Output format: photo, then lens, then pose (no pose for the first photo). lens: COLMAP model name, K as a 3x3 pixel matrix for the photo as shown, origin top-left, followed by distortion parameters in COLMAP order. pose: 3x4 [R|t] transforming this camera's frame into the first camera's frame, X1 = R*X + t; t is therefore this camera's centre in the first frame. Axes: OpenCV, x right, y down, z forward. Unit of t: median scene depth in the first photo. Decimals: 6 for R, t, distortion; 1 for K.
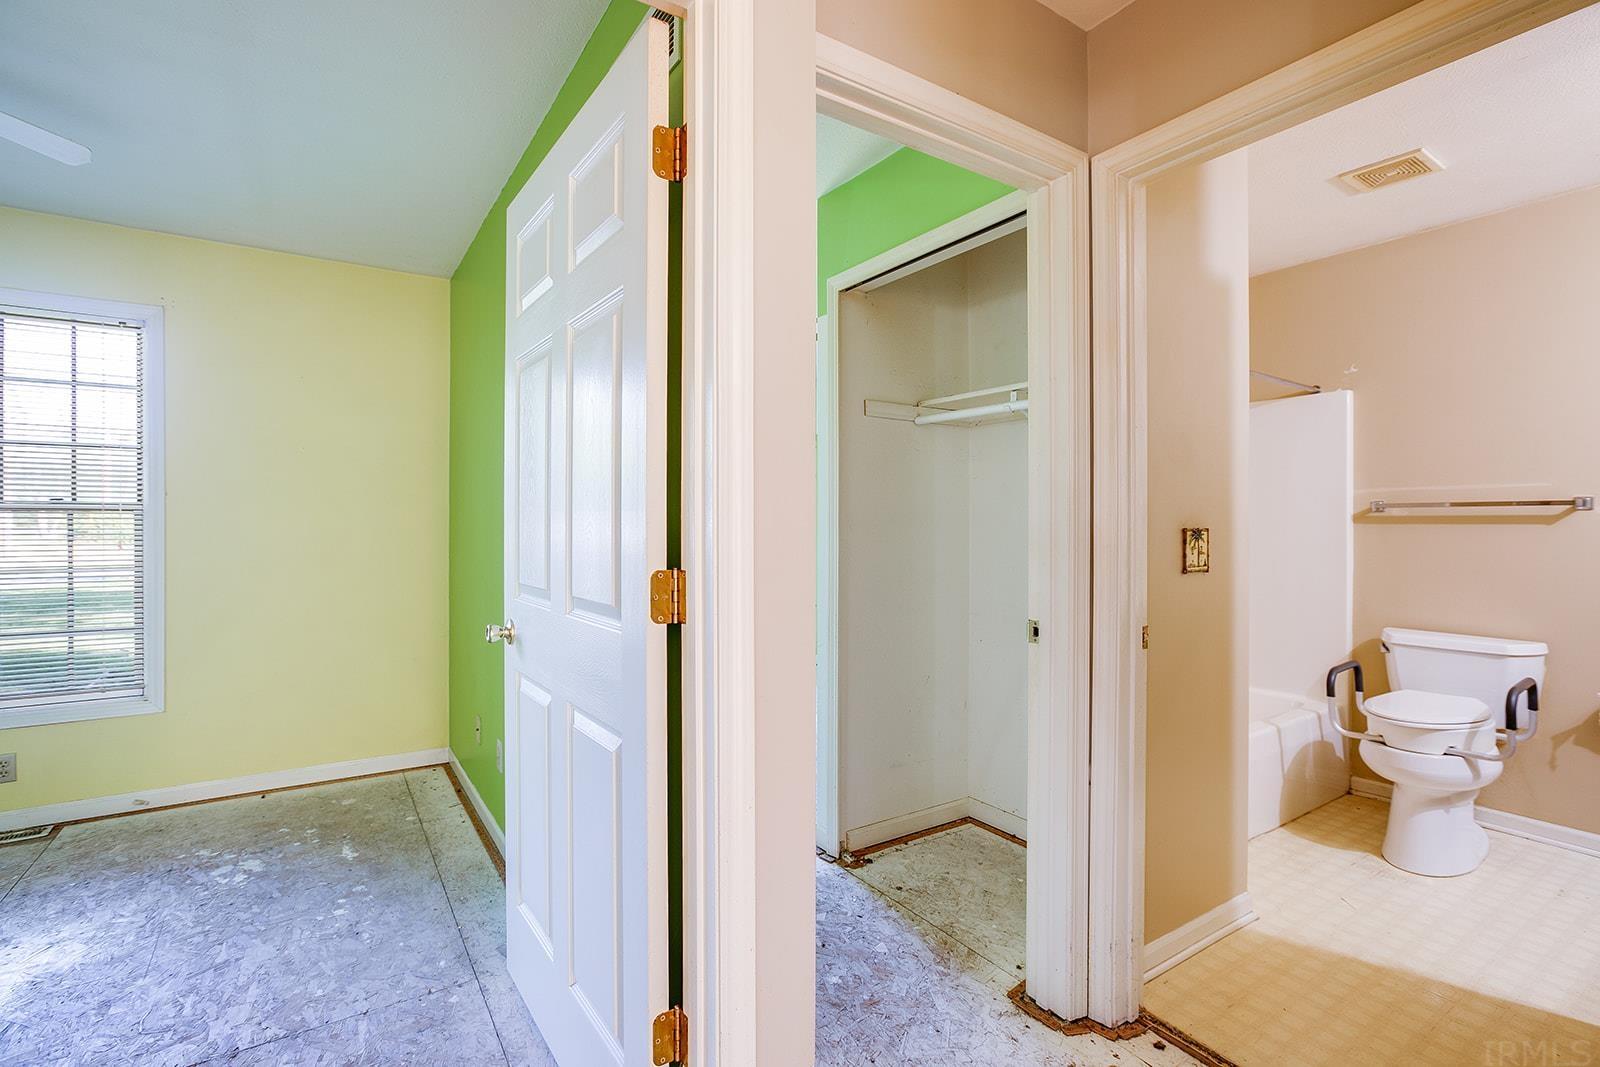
lens RADIAL K [[726.3, 0, 793.6], [0, 726.3, 520.1], [0, 0, 1]] dist [-0.022526, 0.007280]
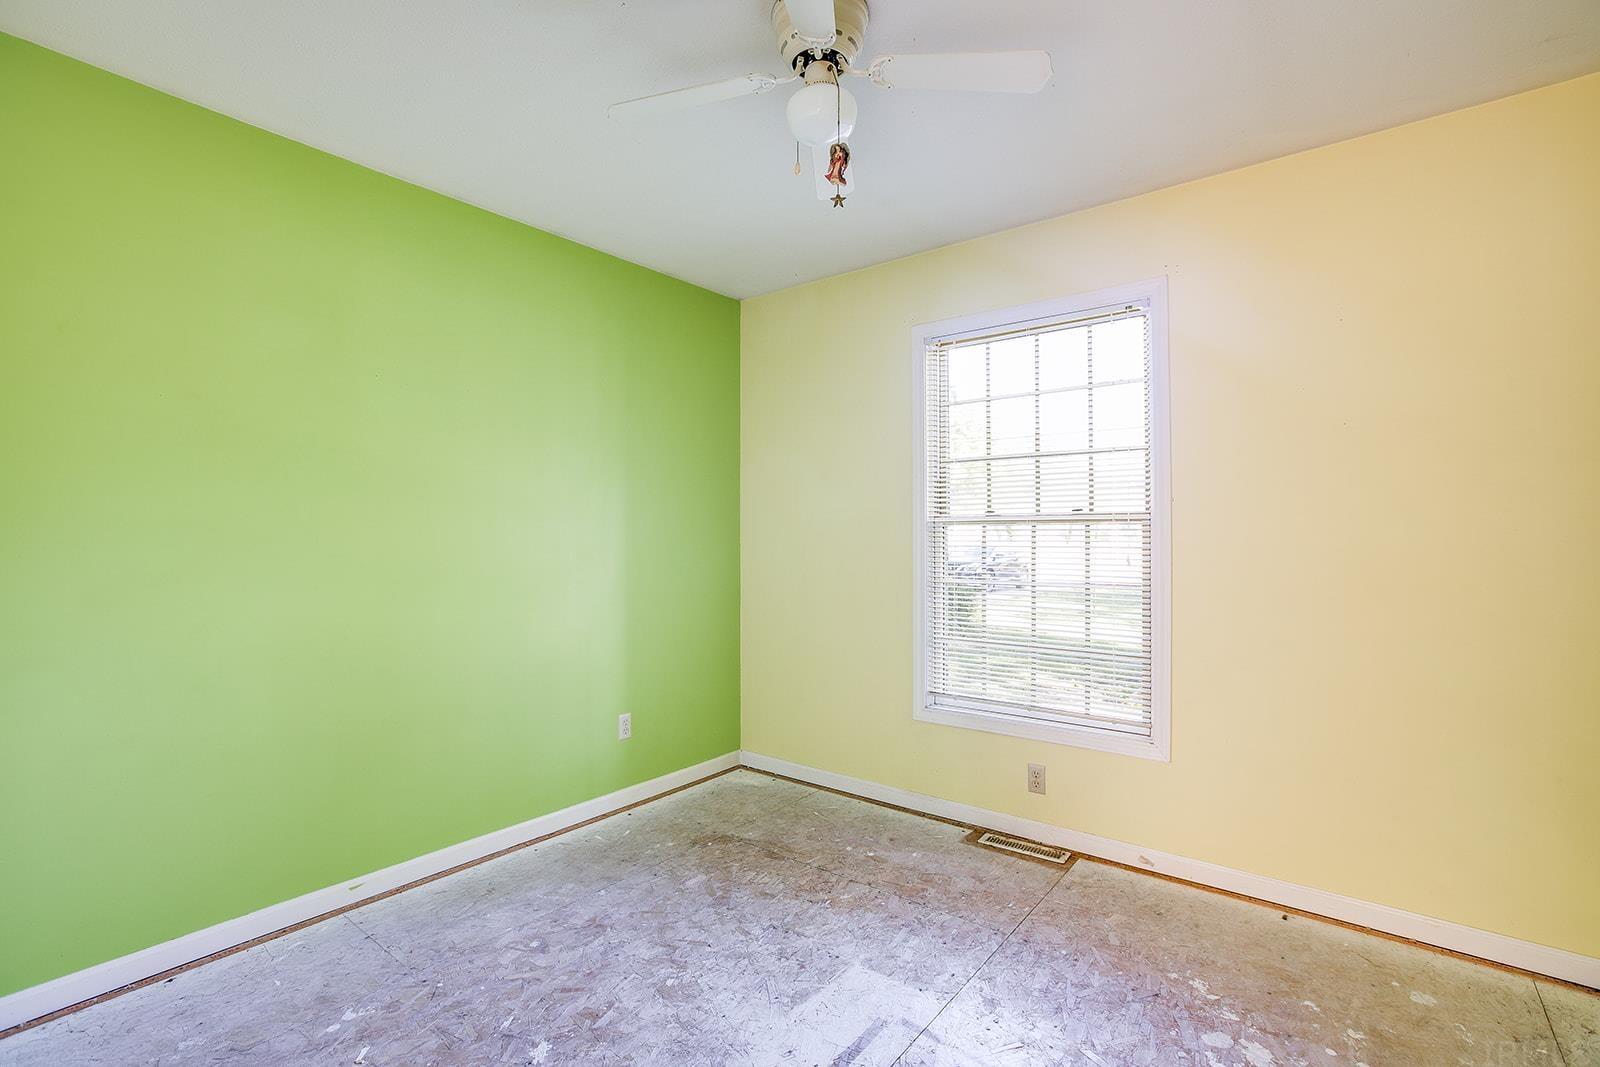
lens RADIAL K [[726.3, 0, 787.5], [0, 726.3, 539.6], [0, 0, 1]] dist [-0.022526, 0.007280]
pose [[0.301611, 0.002764, -0.953427, -0.251127], [0.010622, 0.999924, 0.006259, 0.000060], [0.953372, -0.012015, 0.301559, 0.379403]]
